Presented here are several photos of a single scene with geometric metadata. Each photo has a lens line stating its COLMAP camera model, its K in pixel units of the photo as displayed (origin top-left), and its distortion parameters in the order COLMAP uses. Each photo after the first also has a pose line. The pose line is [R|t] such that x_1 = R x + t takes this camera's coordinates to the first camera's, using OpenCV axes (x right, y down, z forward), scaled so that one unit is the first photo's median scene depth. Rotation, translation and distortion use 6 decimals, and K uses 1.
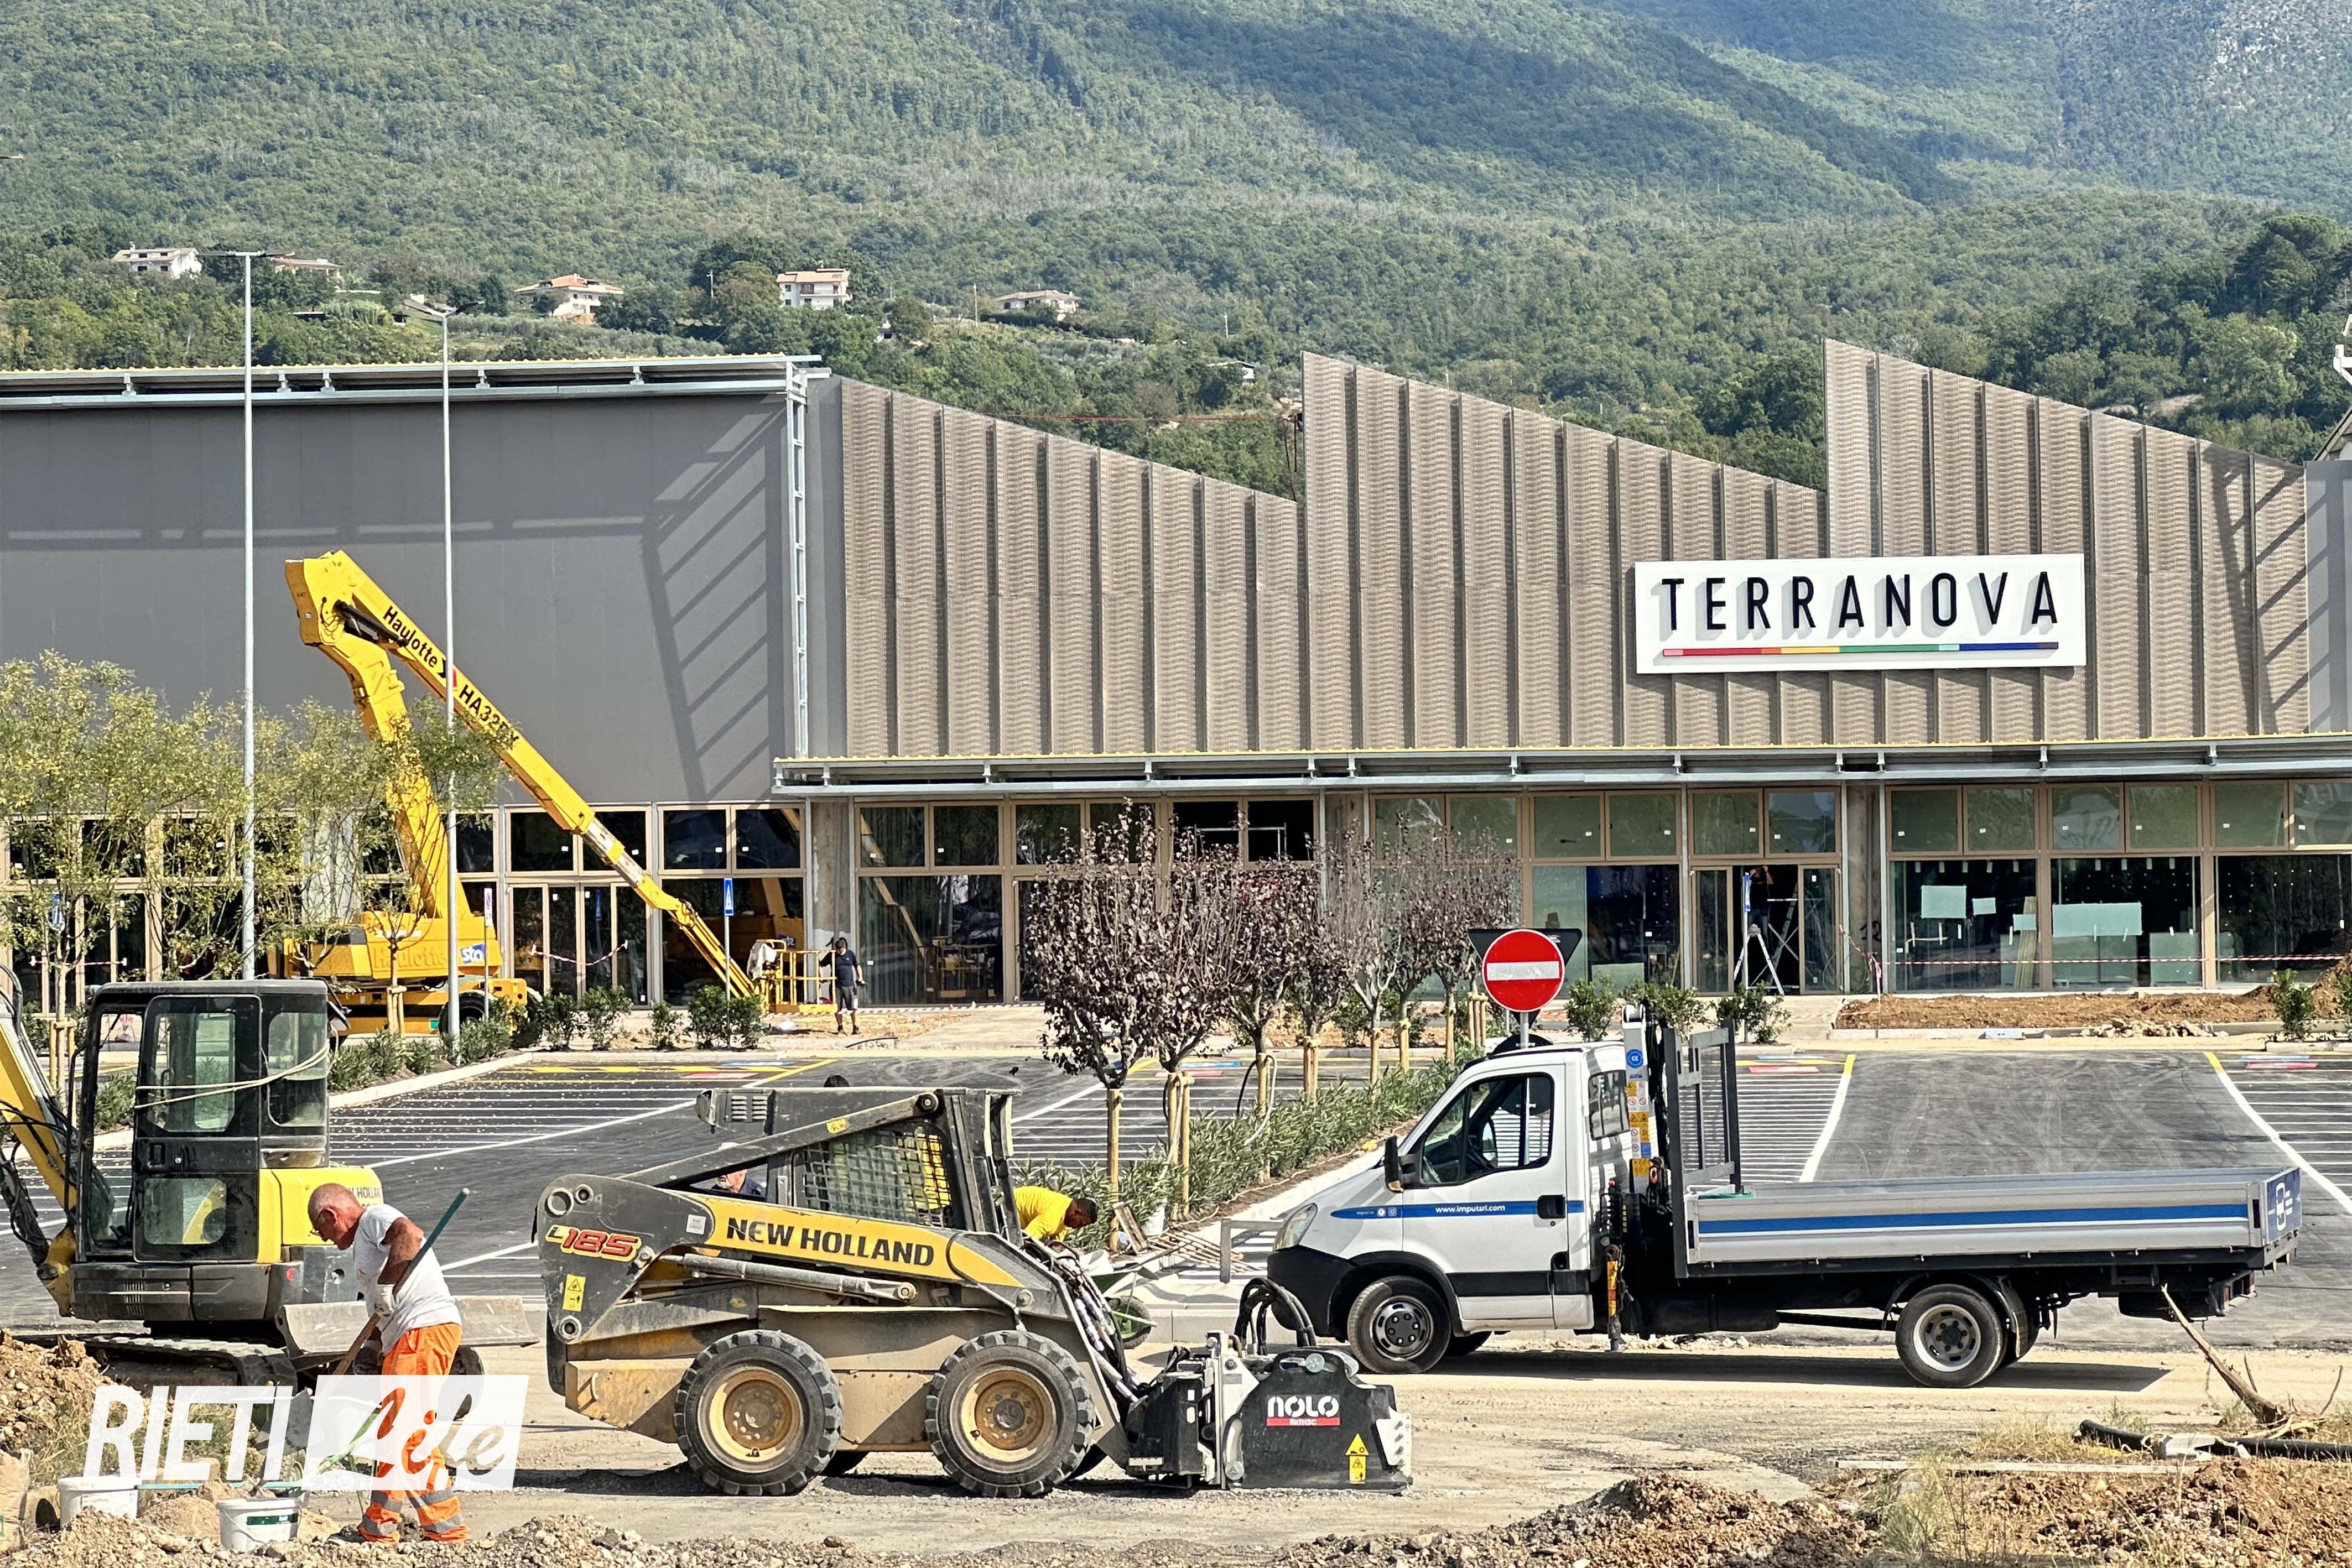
lens RADIAL K [[6661.1, 0, 1207.6], [0, 6661.1, 787.7], [0, 0, 1]] dist [-0.461803, 12.942706]
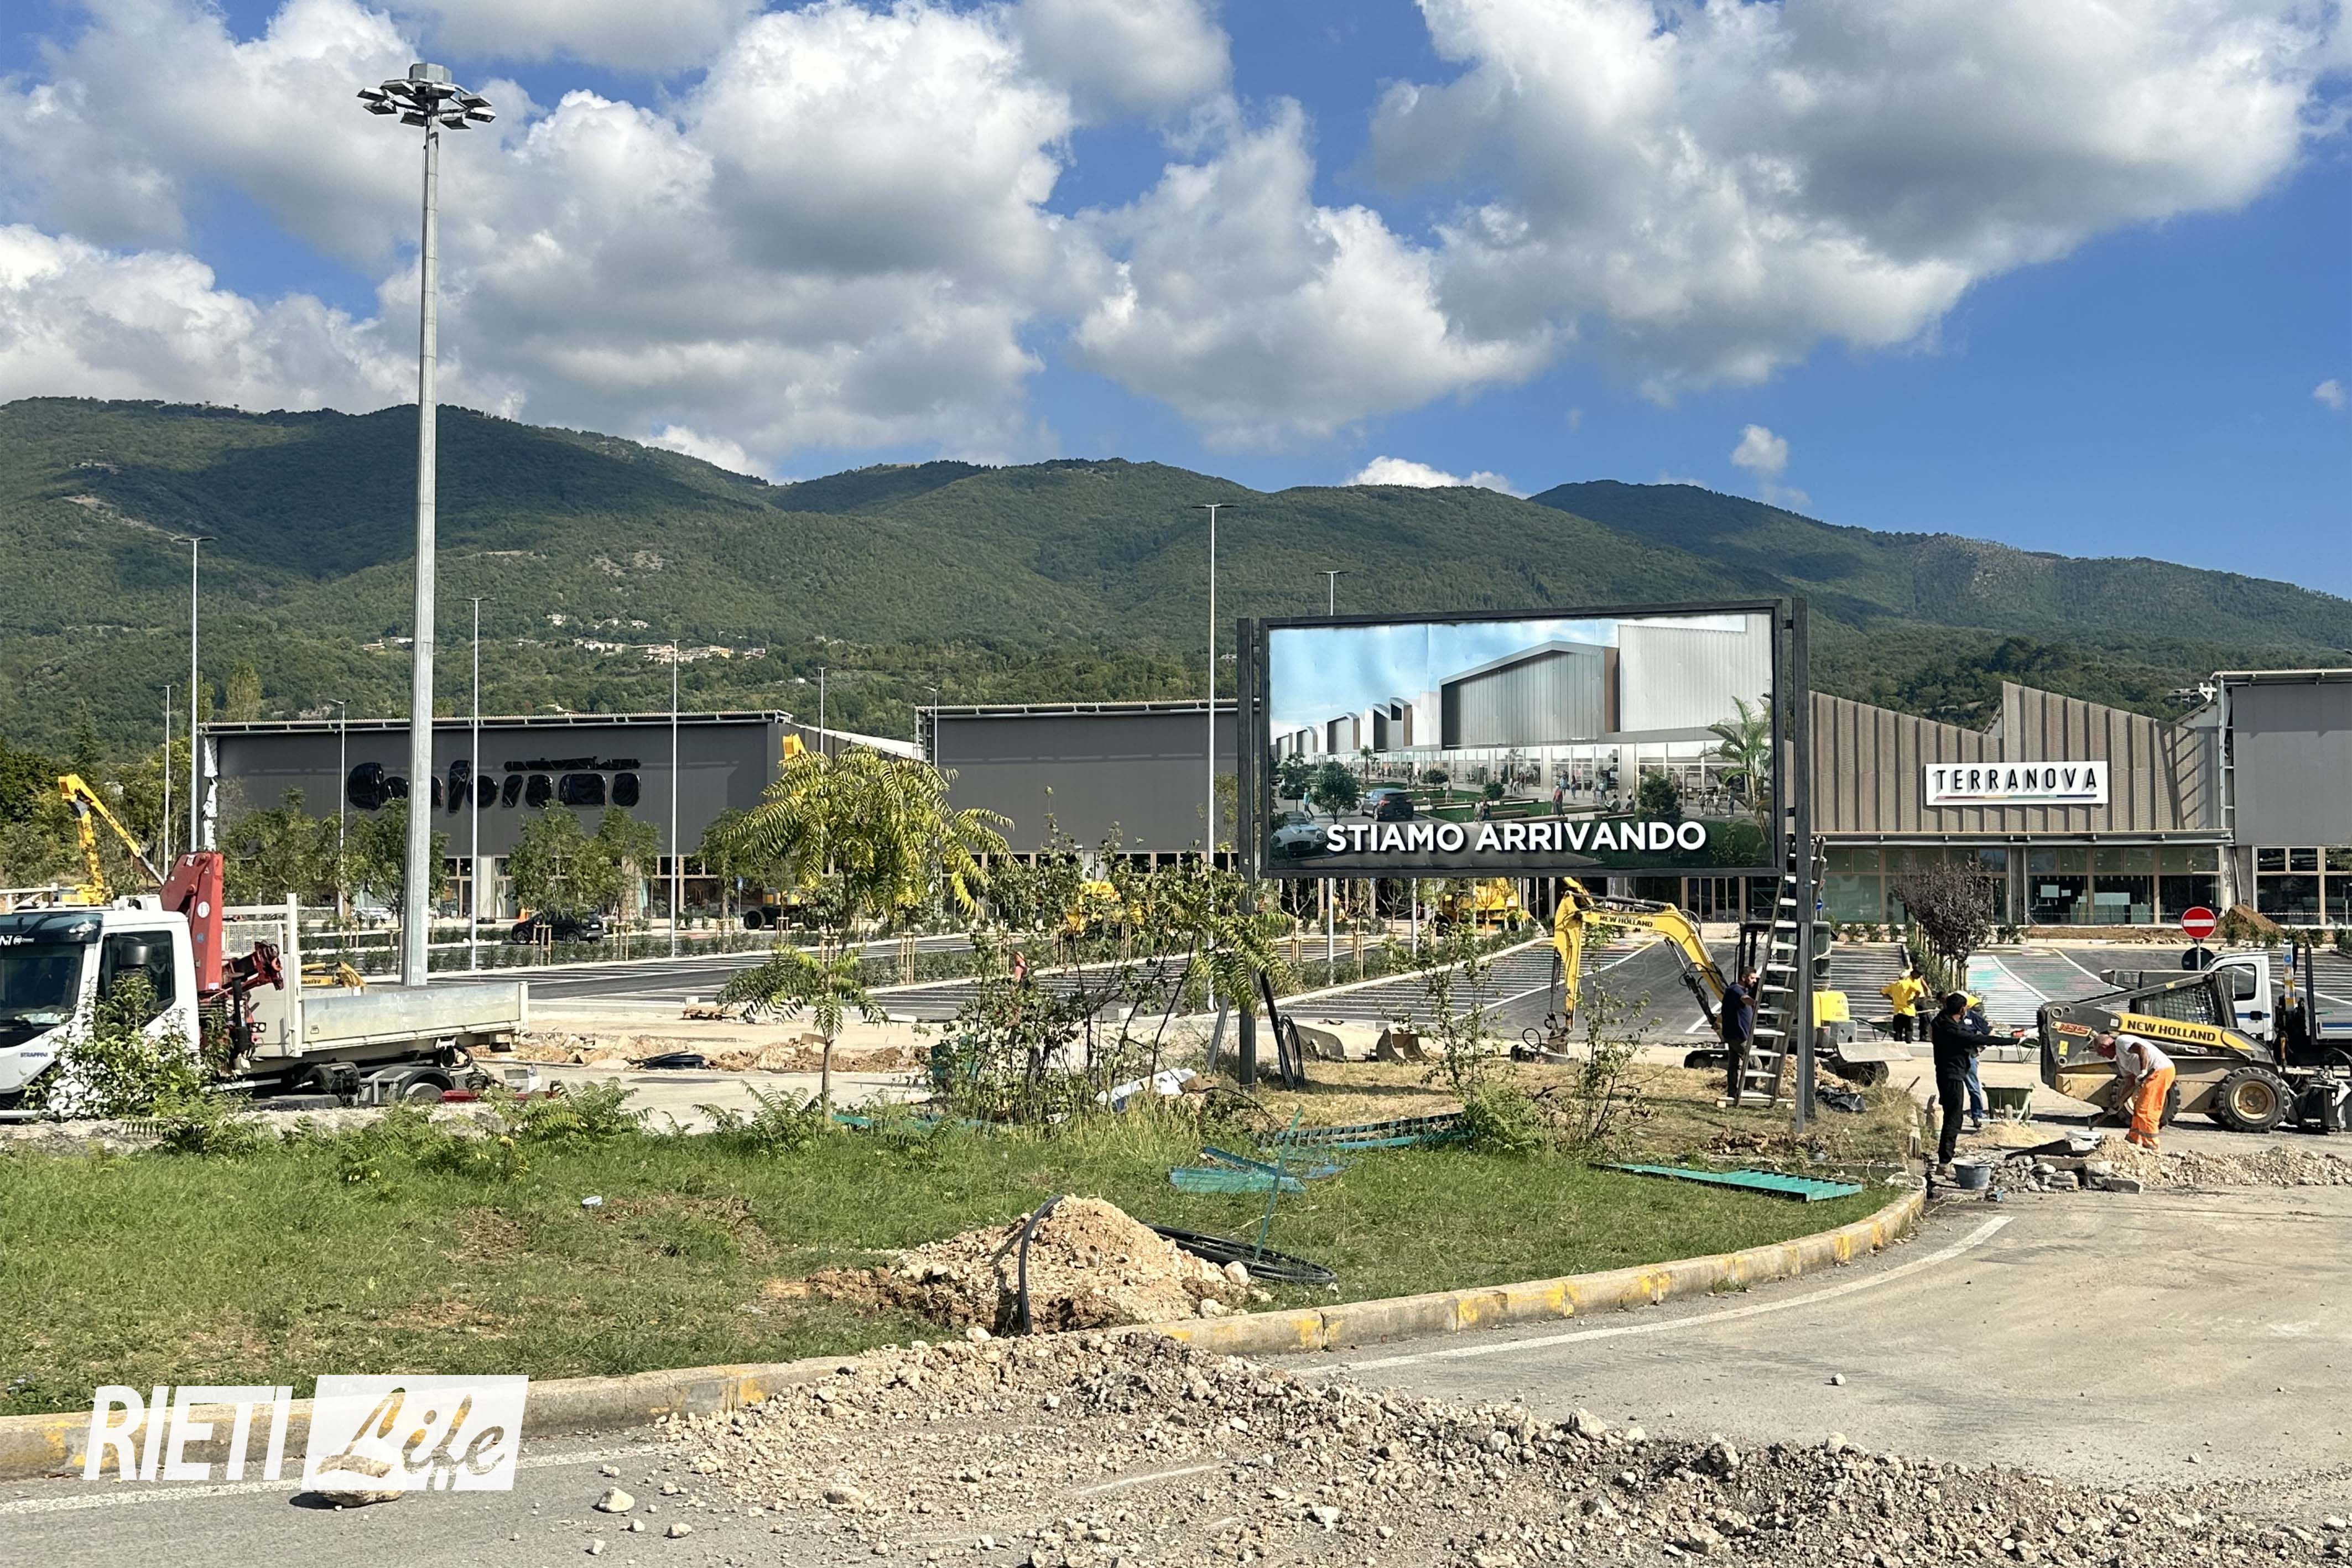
lens RADIAL K [[2299.6, 0, 1176.0], [0, 2299.6, 784.0], [0, 0, 1]] dist [0.196820, -0.452839]
pose [[0.983824, 0.004854, -0.179073, -0.199548], [-0.009197, 0.999683, -0.023433, -0.001968], [0.178903, 0.024701, 0.983557, 0.020762]]
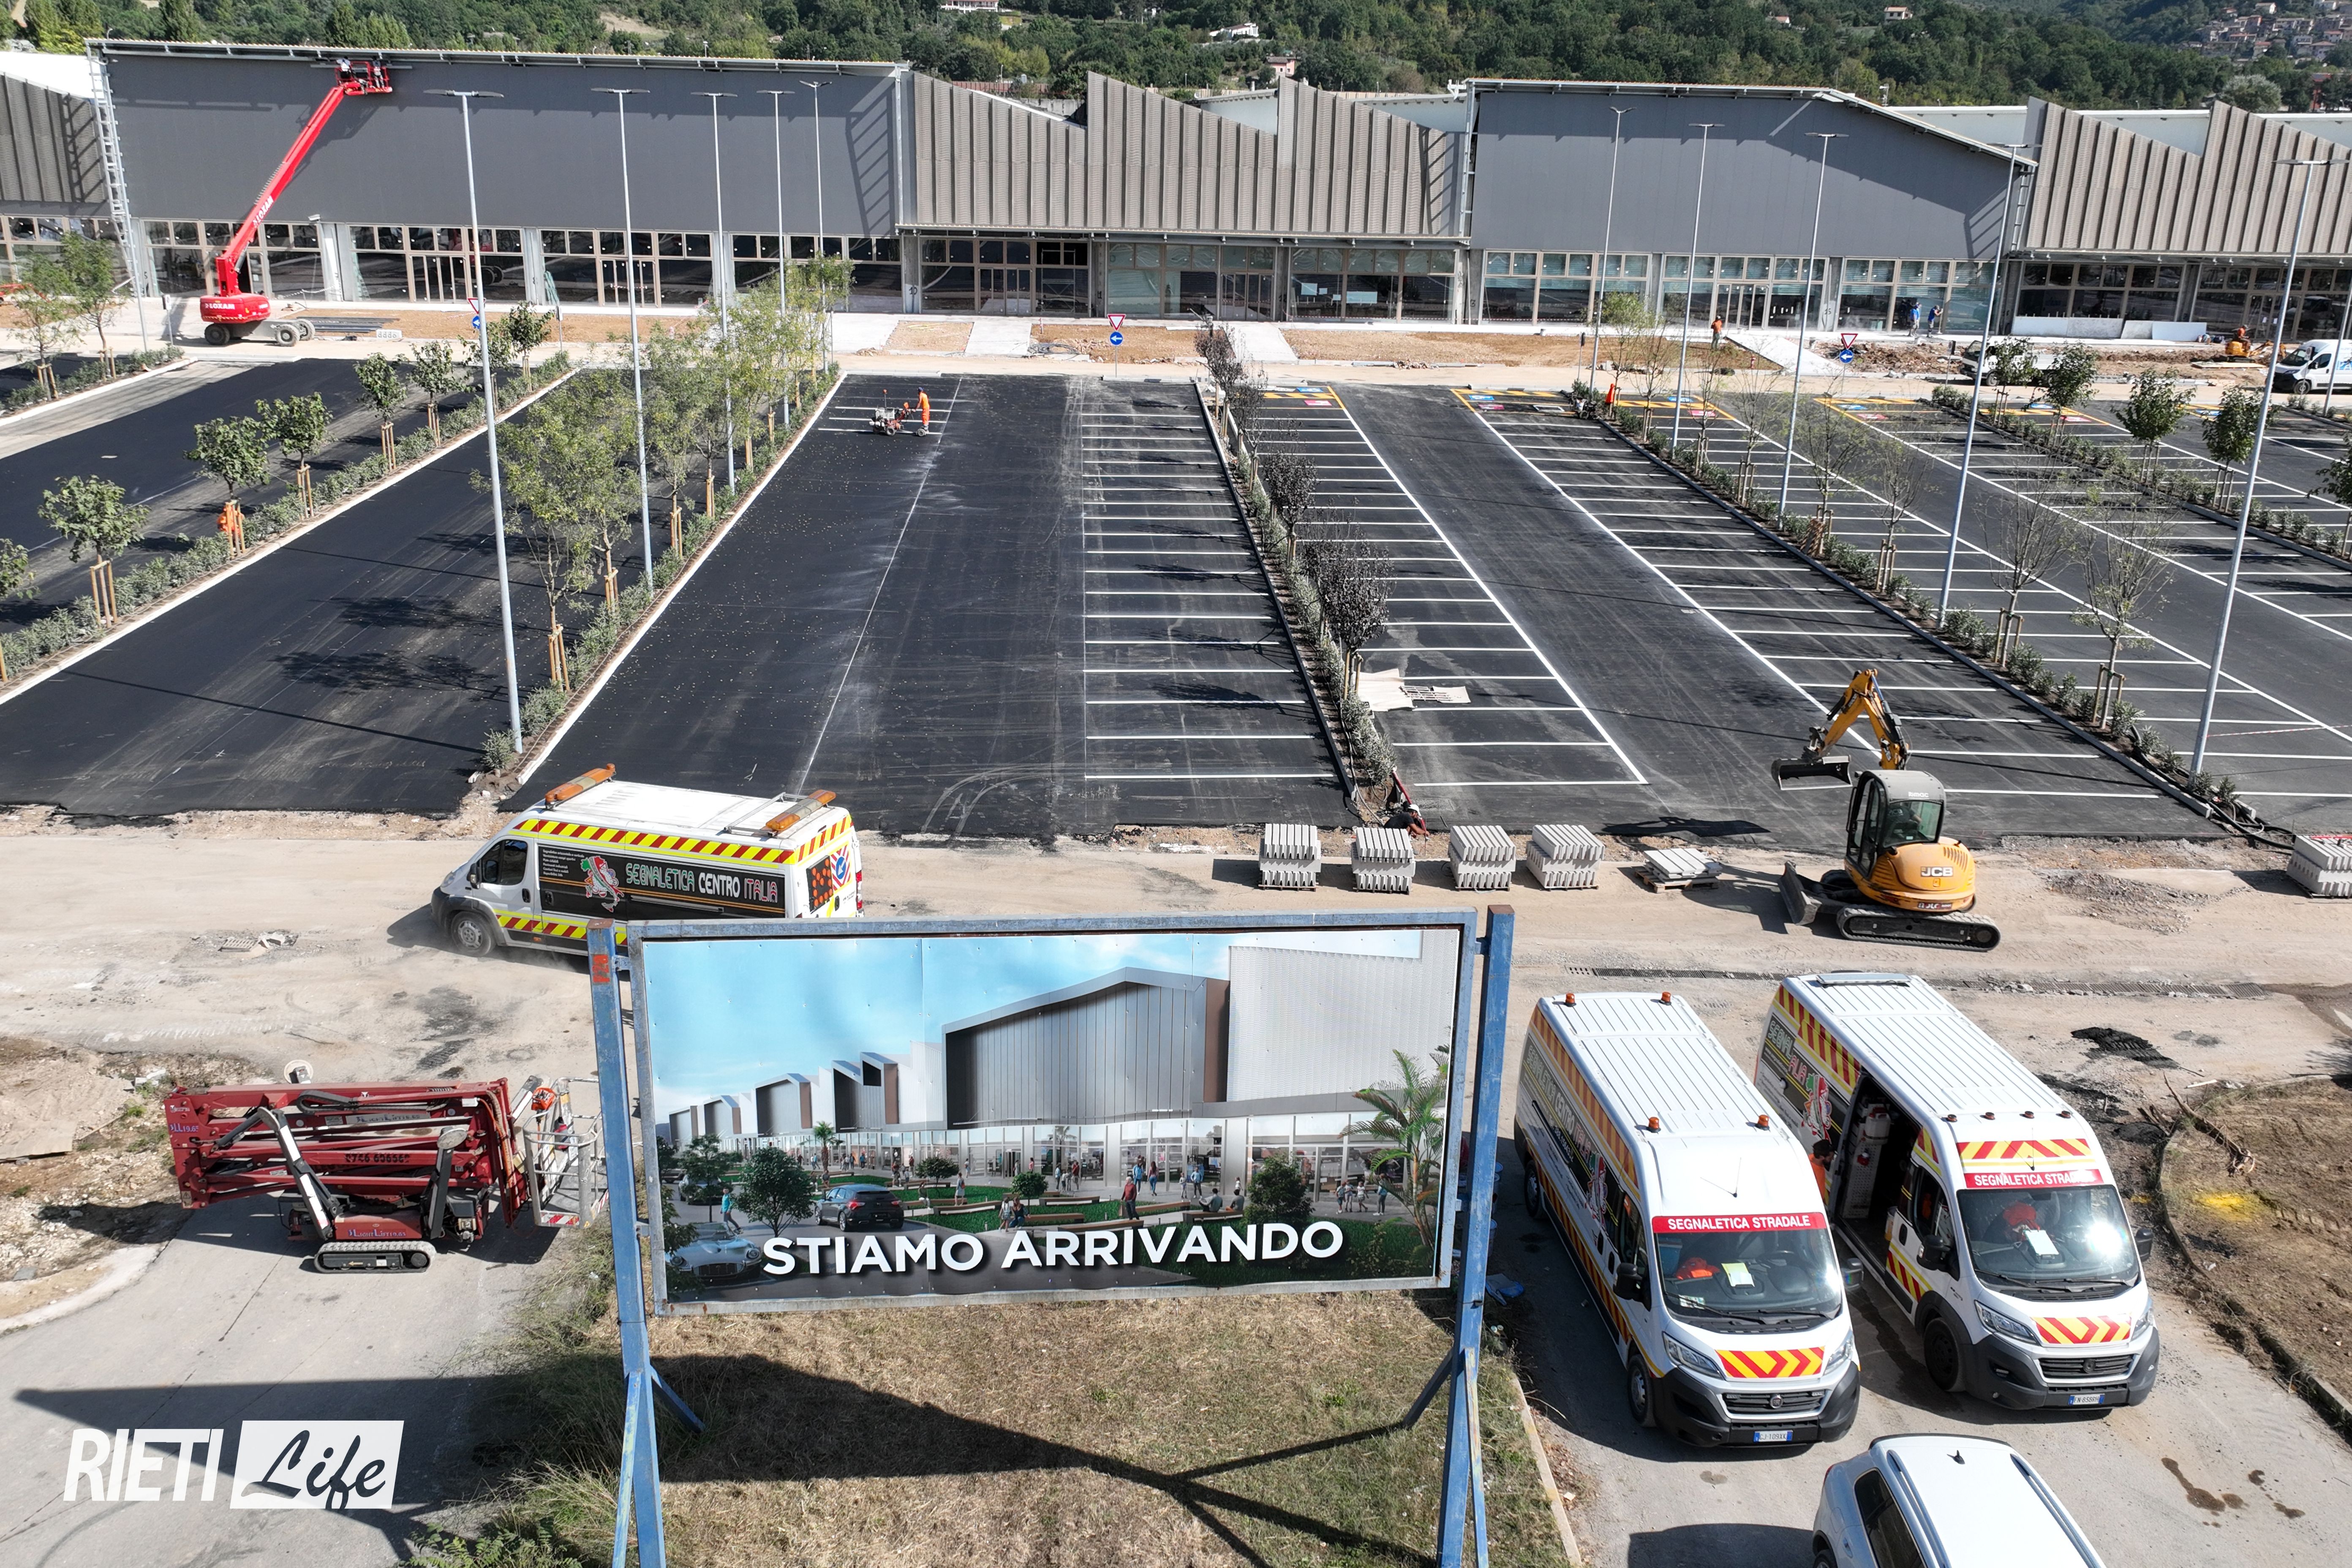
lens RADIAL K [[2017.1, 0, 1185.0], [0, 2017.1, 822.6], [0, 0, 1]] dist [0.009370, 0.002454]
pose [[0.986396, -0.017694, 0.163434, -0.256879], [-0.041841, 0.934426, 0.353690, -0.200177], [-0.158975, -0.355716, 0.920974, 0.353321]]
